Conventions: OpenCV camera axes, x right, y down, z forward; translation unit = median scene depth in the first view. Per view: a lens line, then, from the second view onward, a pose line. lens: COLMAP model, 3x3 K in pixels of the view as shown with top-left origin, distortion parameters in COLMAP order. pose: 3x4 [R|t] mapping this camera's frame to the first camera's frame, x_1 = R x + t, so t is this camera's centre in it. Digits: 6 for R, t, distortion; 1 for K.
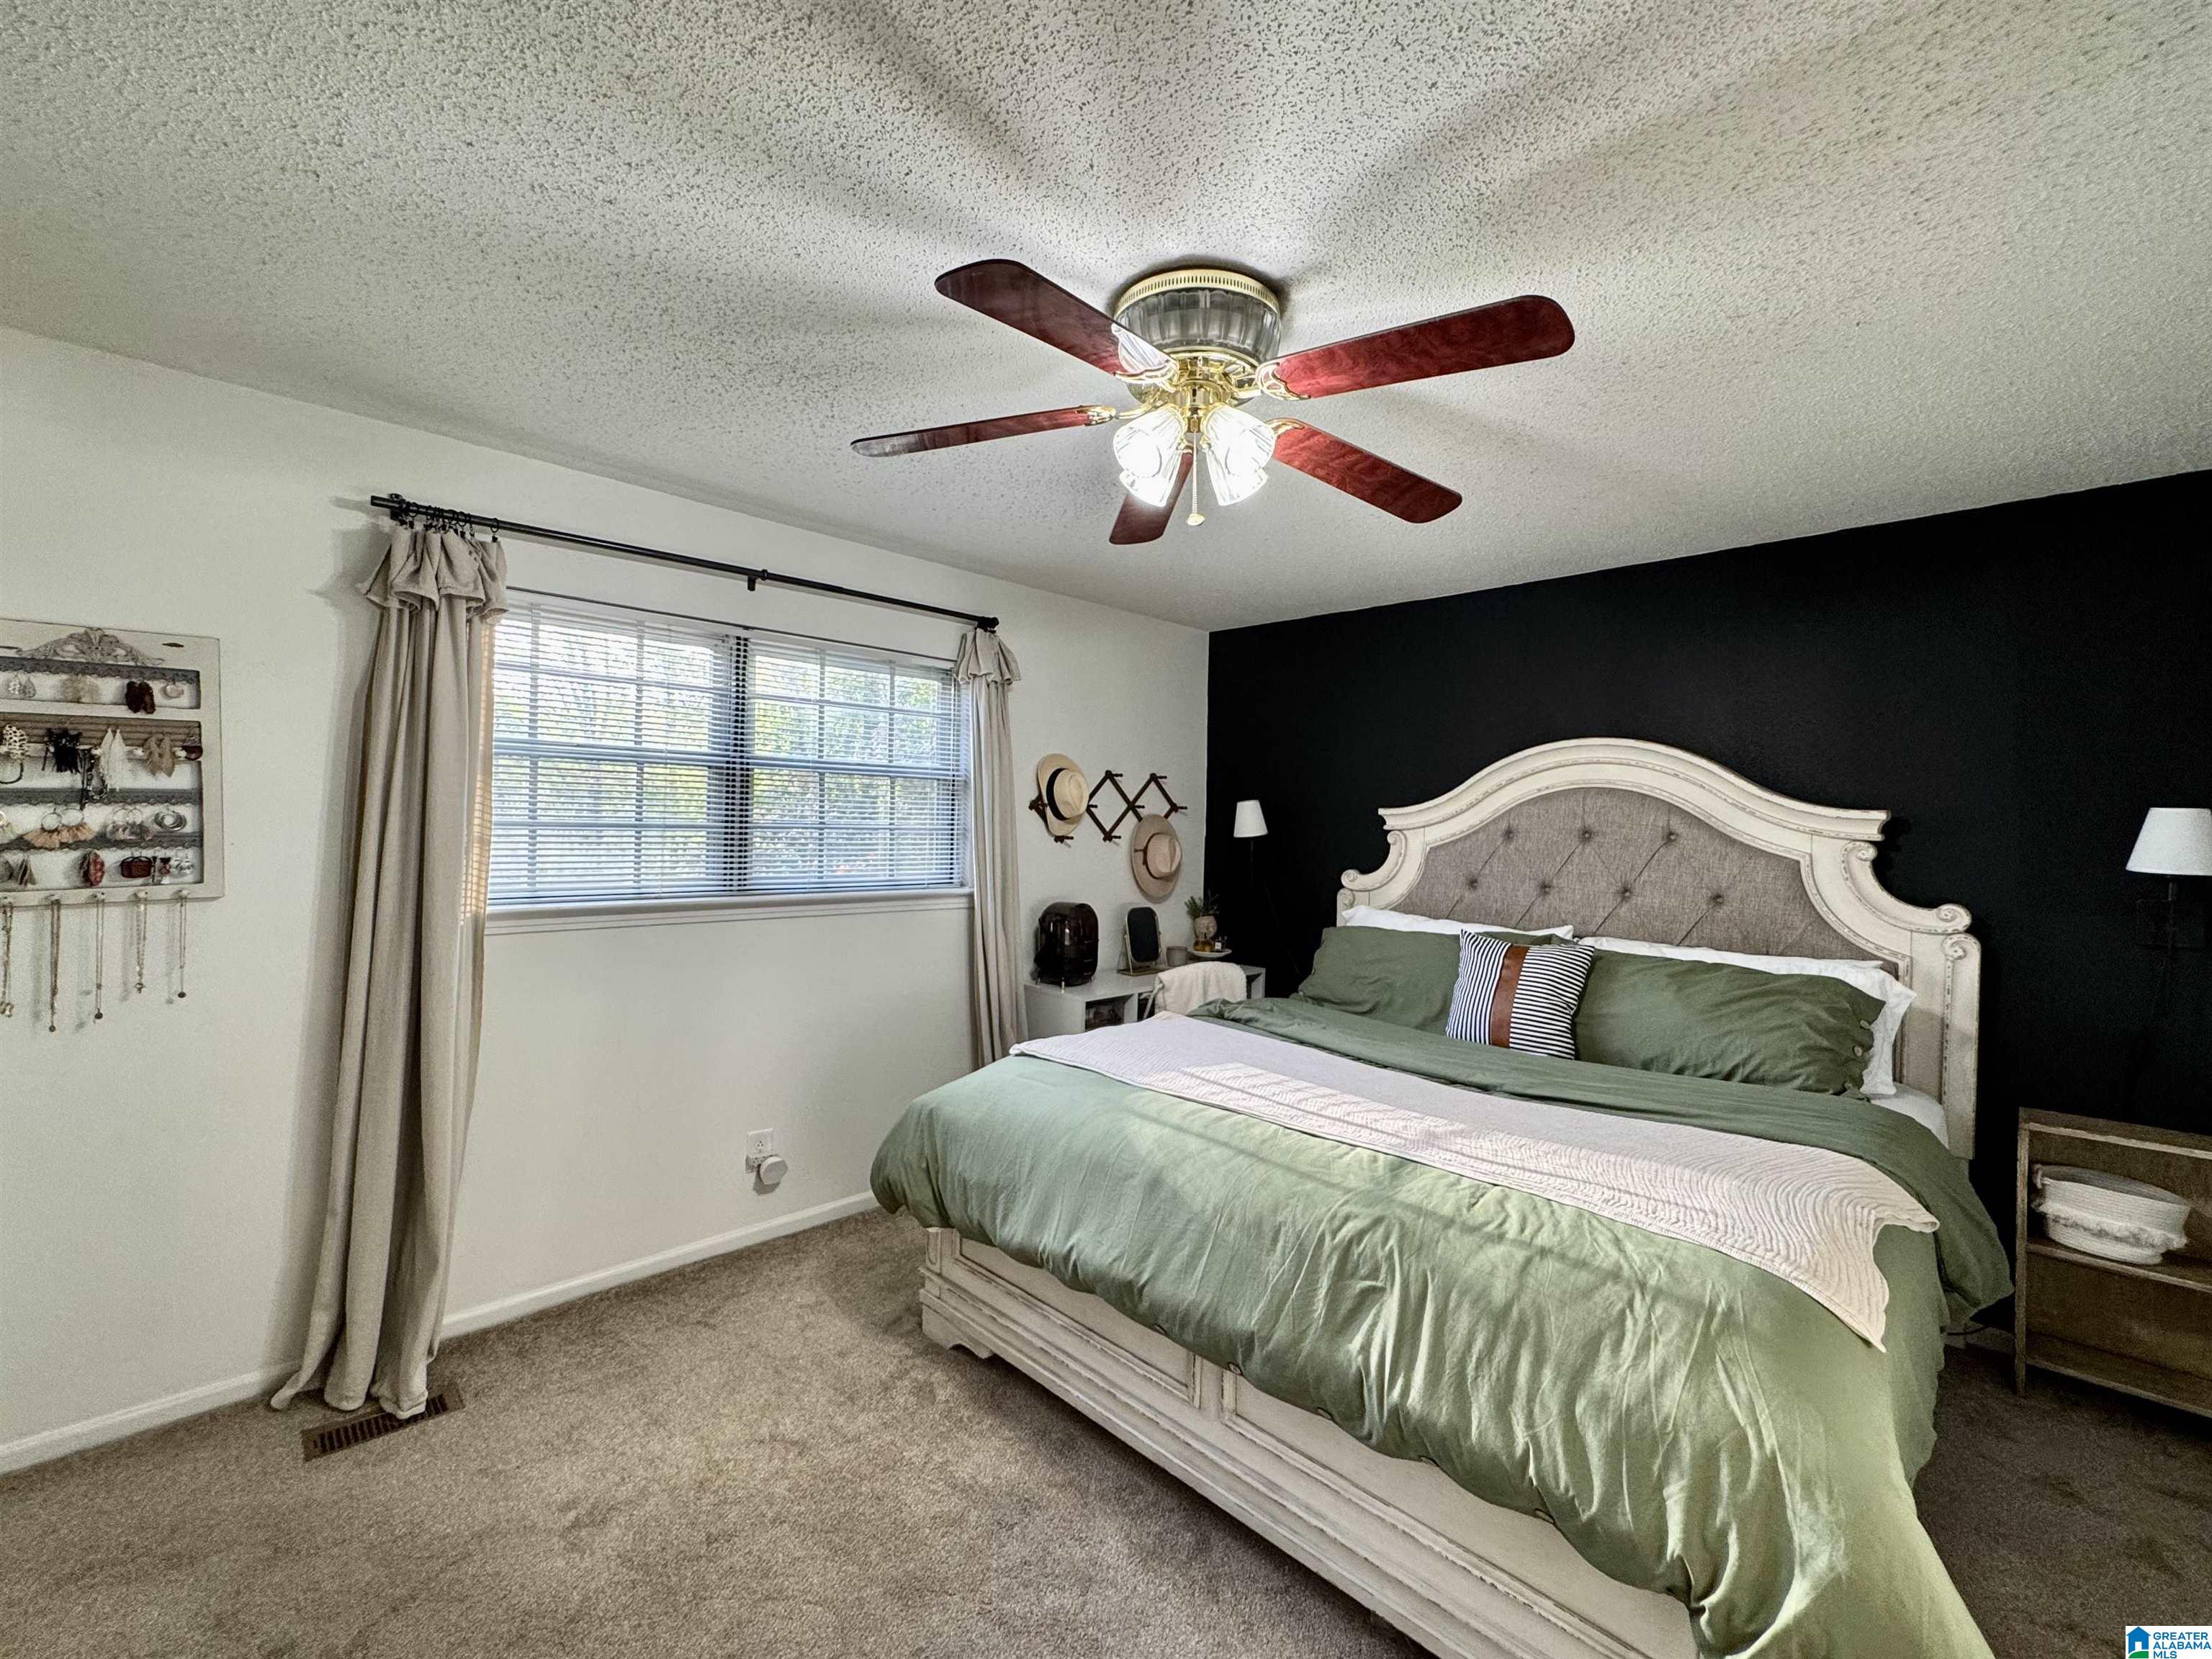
lens RADIAL K [[933.8, 0, 1106.0], [0, 933.8, 829.5], [0, 0, 1]] dist [-0.001798, -0.000236]
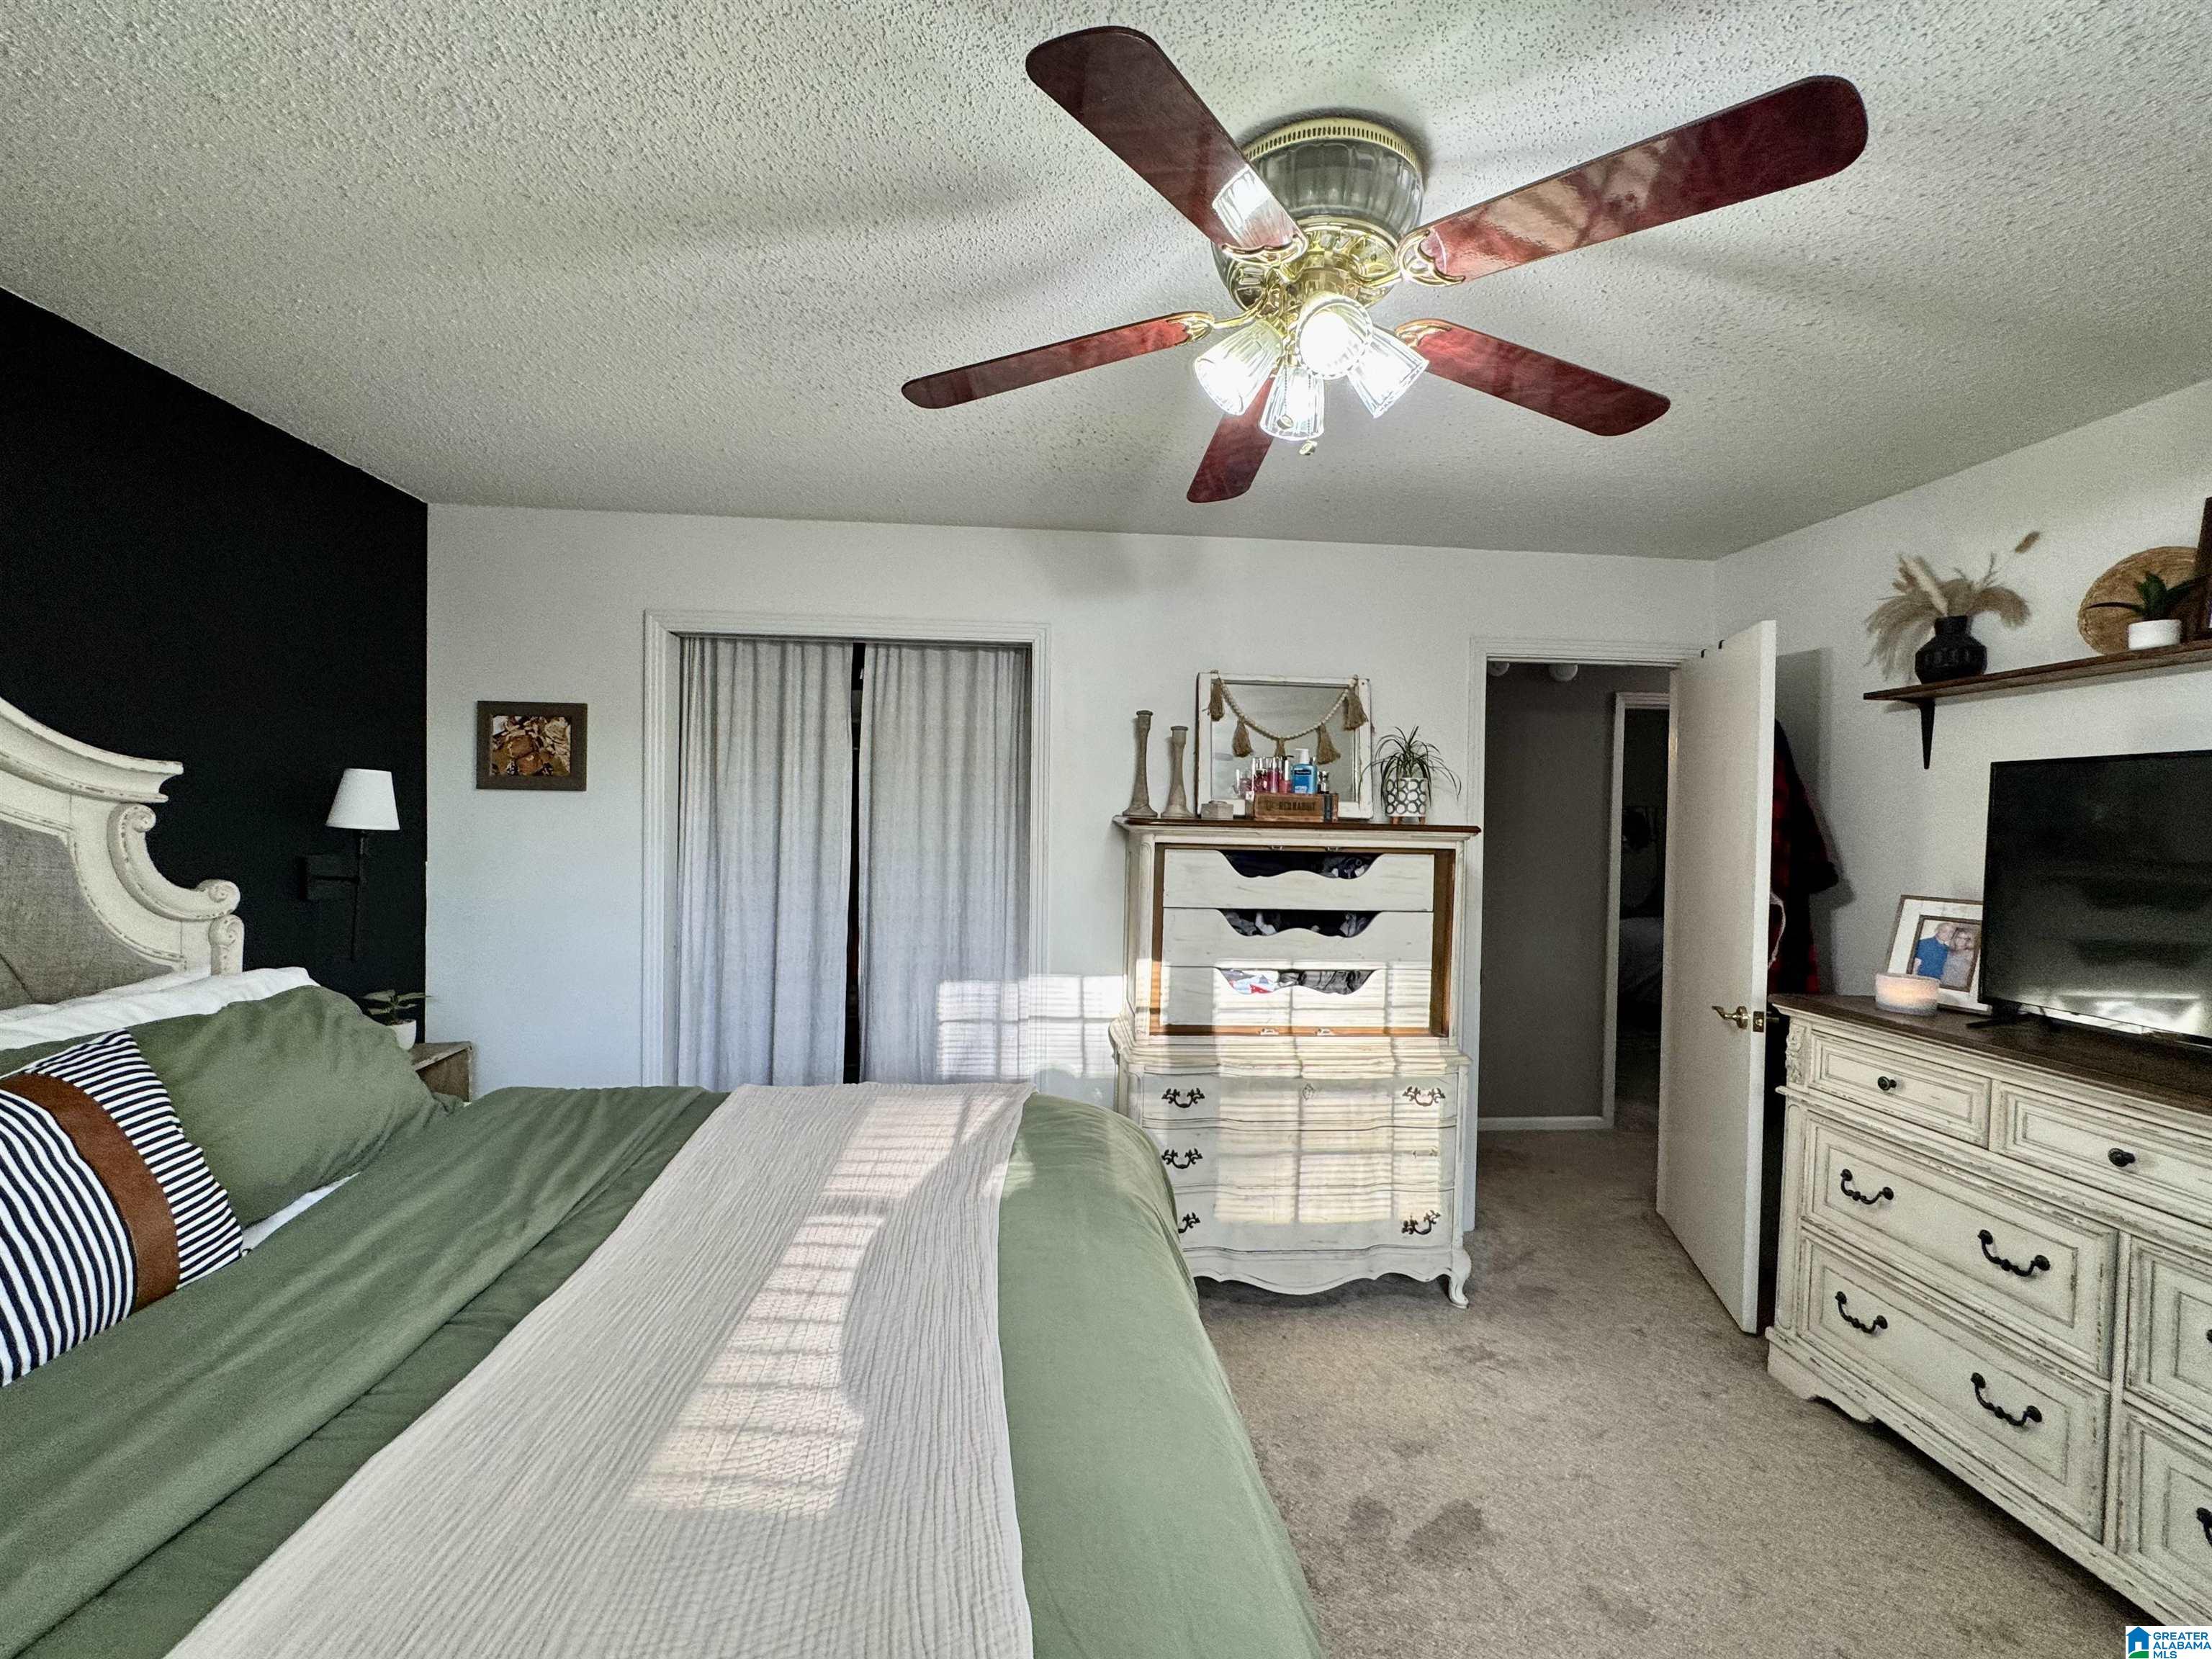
lens RADIAL K [[933.8, 0, 1106.0], [0, 933.8, 829.5], [0, 0, 1]] dist [-0.001798, -0.000236]
pose [[-0.763065, -0.044286, 0.644803, -0.194112], [-0.030636, 0.999007, 0.032357, -0.013588], [-0.645596, 0.004936, -0.763664, 1.091558]]
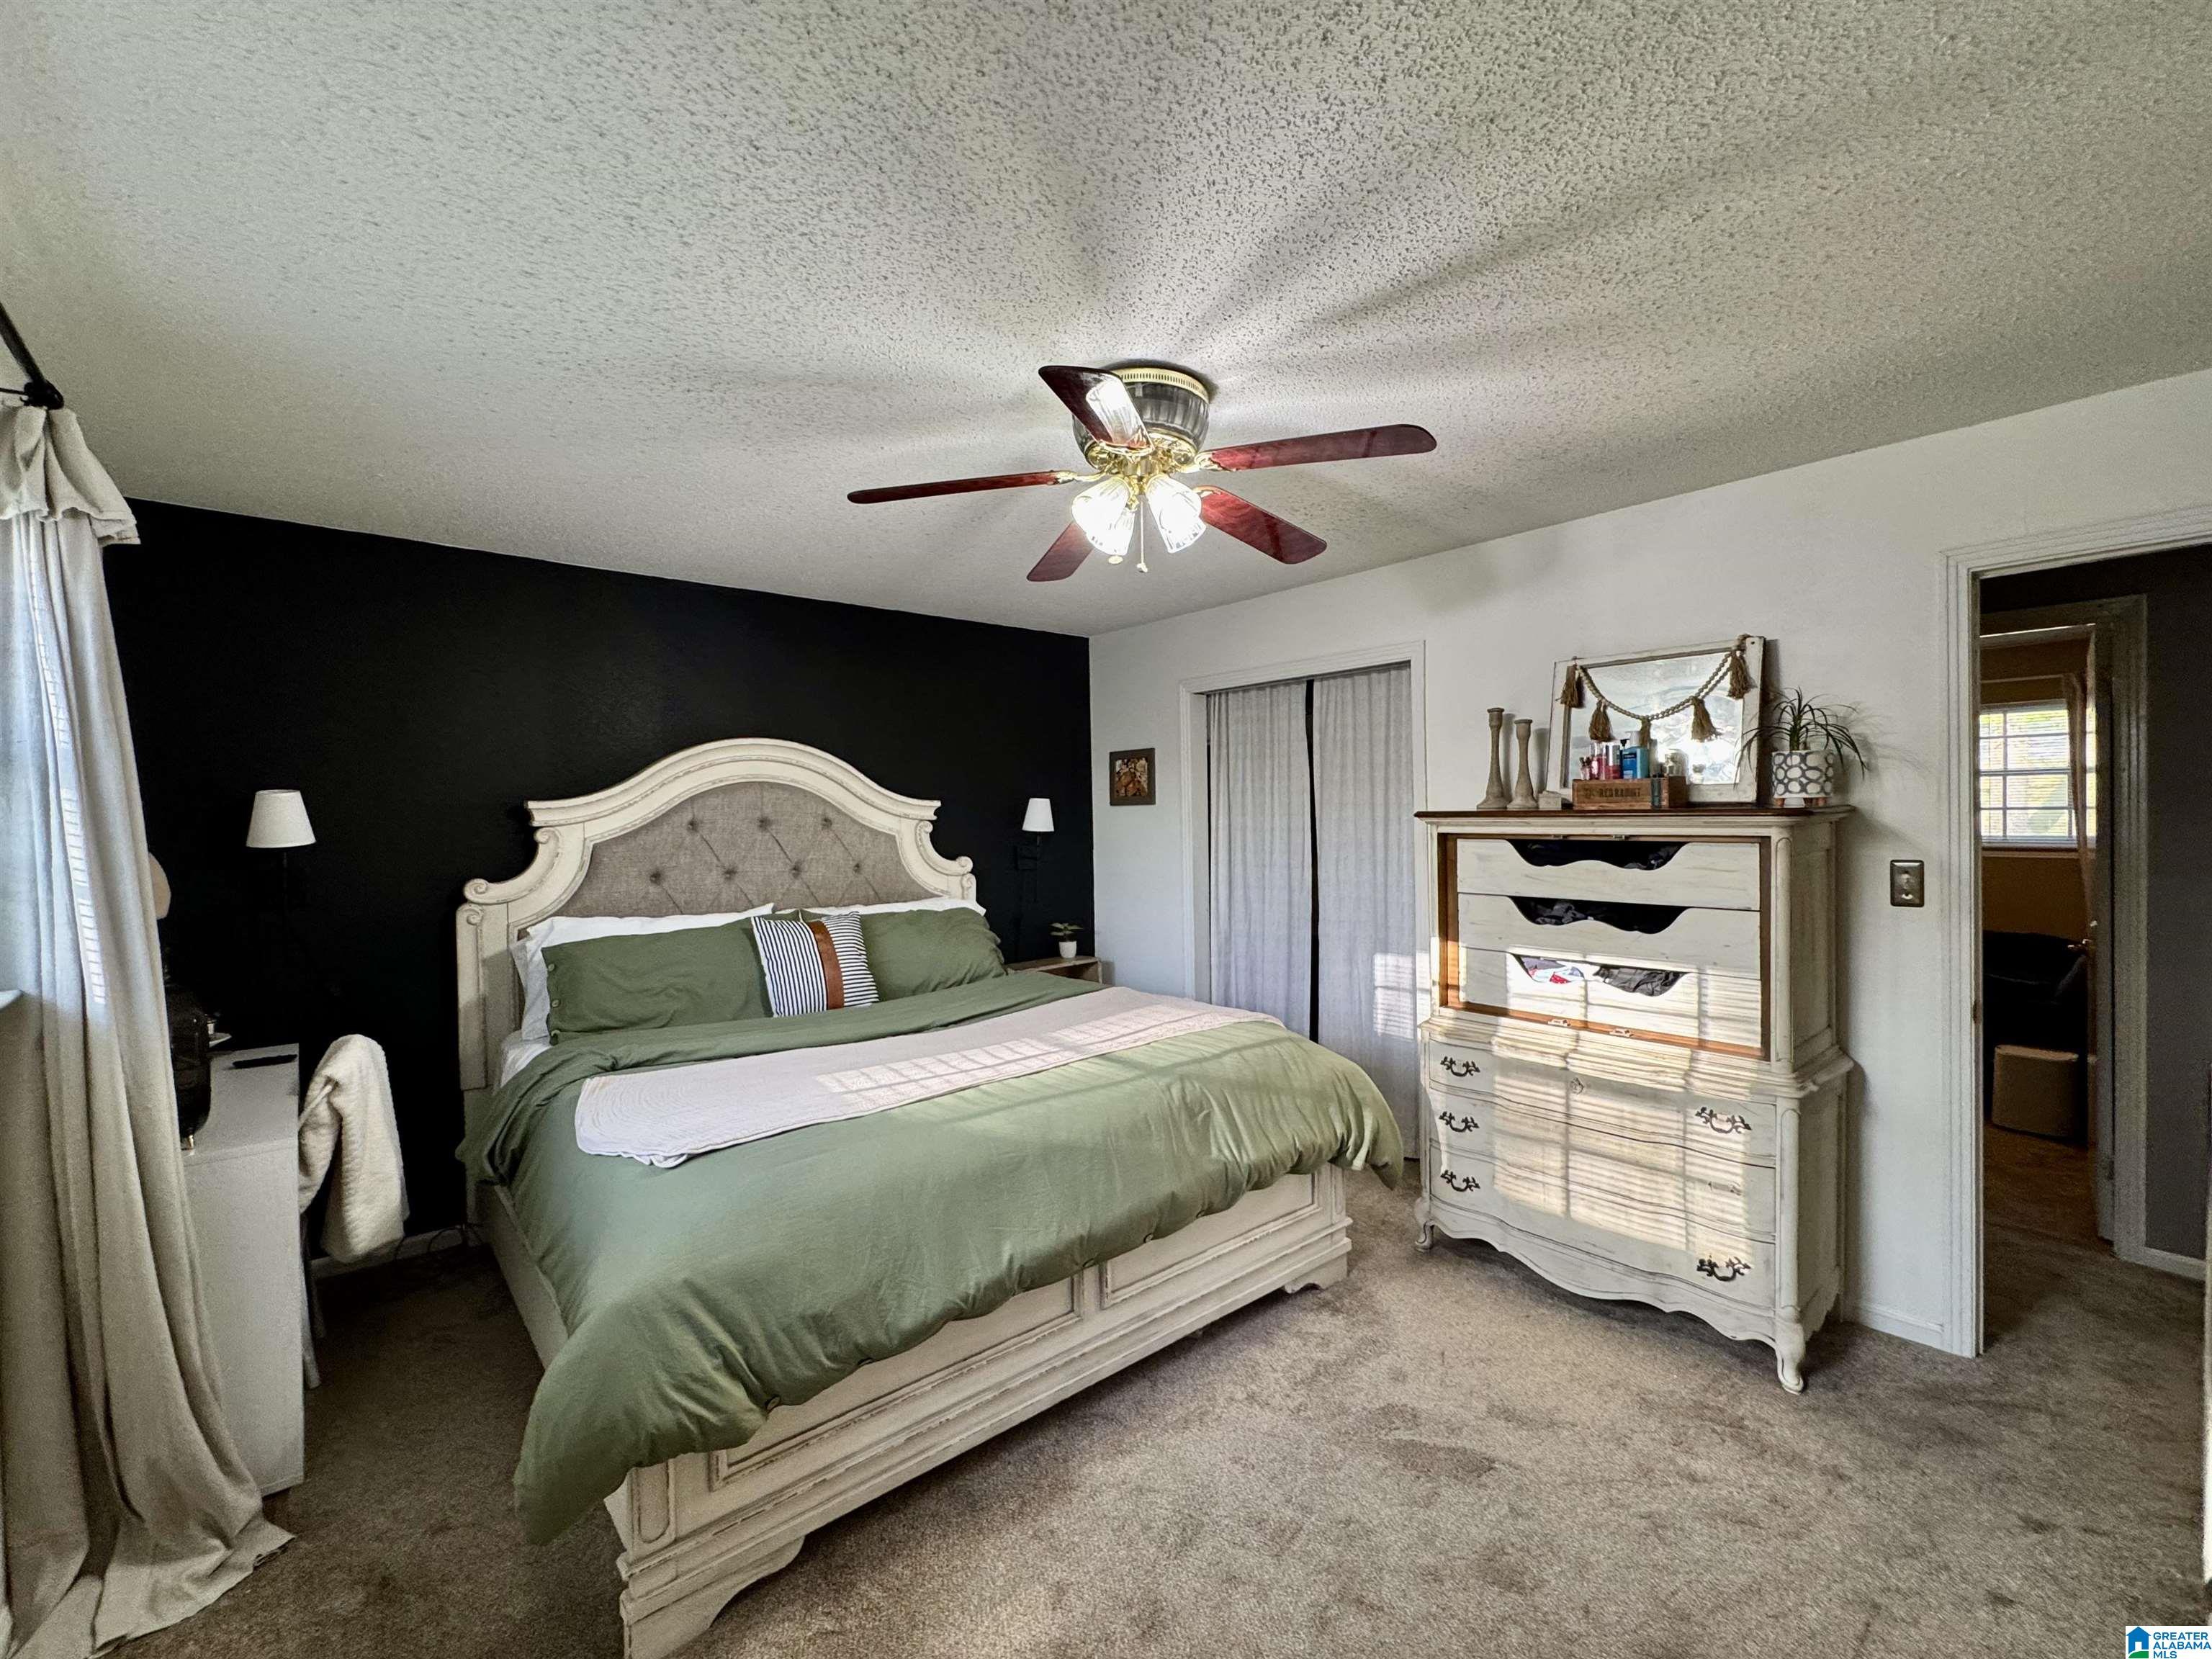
lens RADIAL K [[933.8, 0, 1106.0], [0, 933.8, 829.5], [0, 0, 1]] dist [-0.001798, -0.000236]
pose [[0.071568, -0.036964, 0.996751, -0.720206], [0.023243, 0.999104, 0.035383, -0.021156], [-0.997165, 0.020635, 0.072363, 0.607495]]
